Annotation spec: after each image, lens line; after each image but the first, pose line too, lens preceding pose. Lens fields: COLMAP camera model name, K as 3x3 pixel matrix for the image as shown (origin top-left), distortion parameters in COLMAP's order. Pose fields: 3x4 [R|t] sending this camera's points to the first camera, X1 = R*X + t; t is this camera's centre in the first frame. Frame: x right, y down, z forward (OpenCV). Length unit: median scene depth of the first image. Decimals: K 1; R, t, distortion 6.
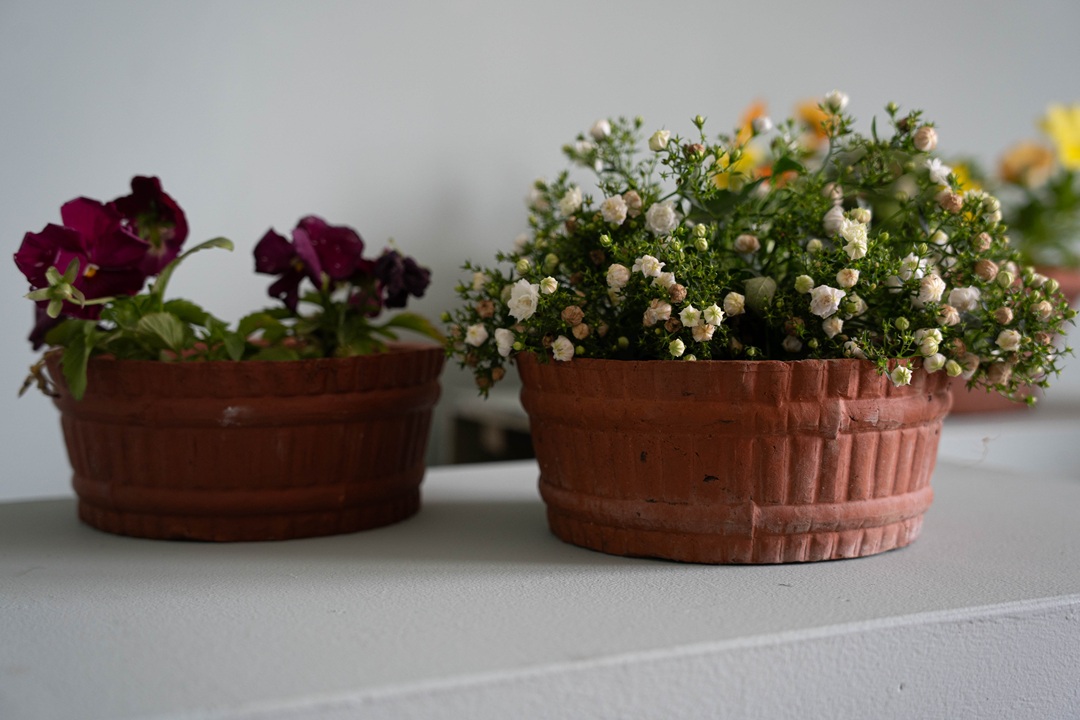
lens RADIAL K [[1380.7, 0, 540.0], [0, 1380.7, 360.0], [0, 0, 1]] dist [-0.003079, 0.017463]
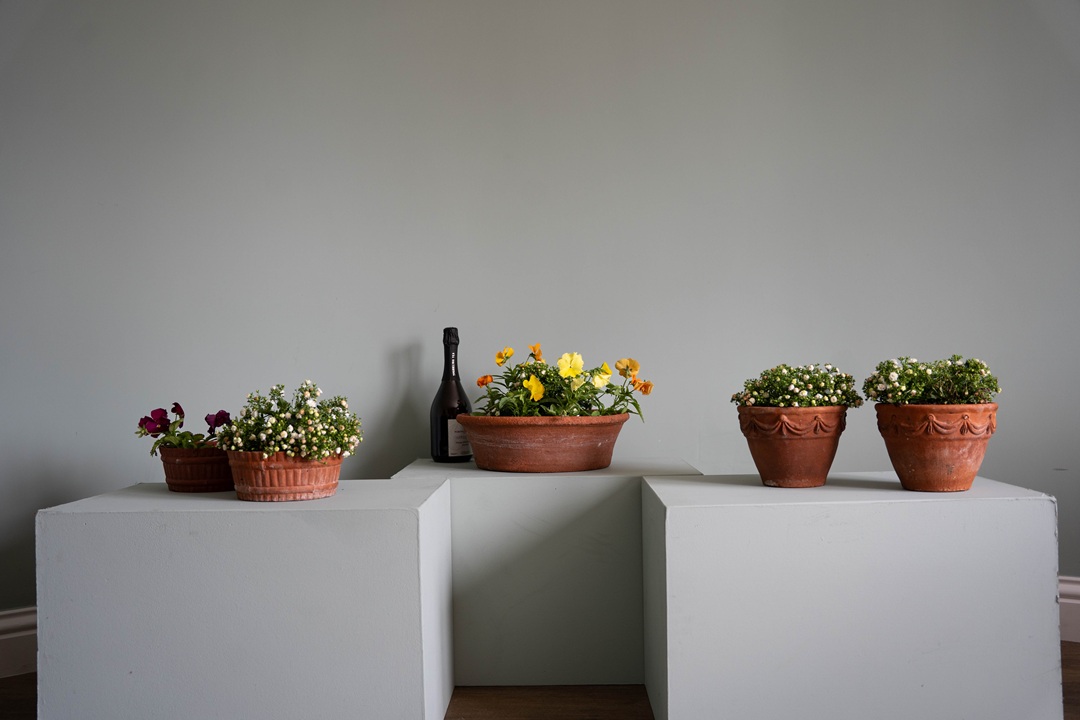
lens RADIAL K [[1047.3, 0, 540.0], [0, 1047.3, 360.0], [0, 0, 1]] dist [-0.082213, 0.002709]
pose [[0.875561, -0.027250, -0.482338, 2.208421], [0.003843, 0.998769, -0.049448, -0.105014], [0.483092, 0.041441, 0.874588, -1.190211]]
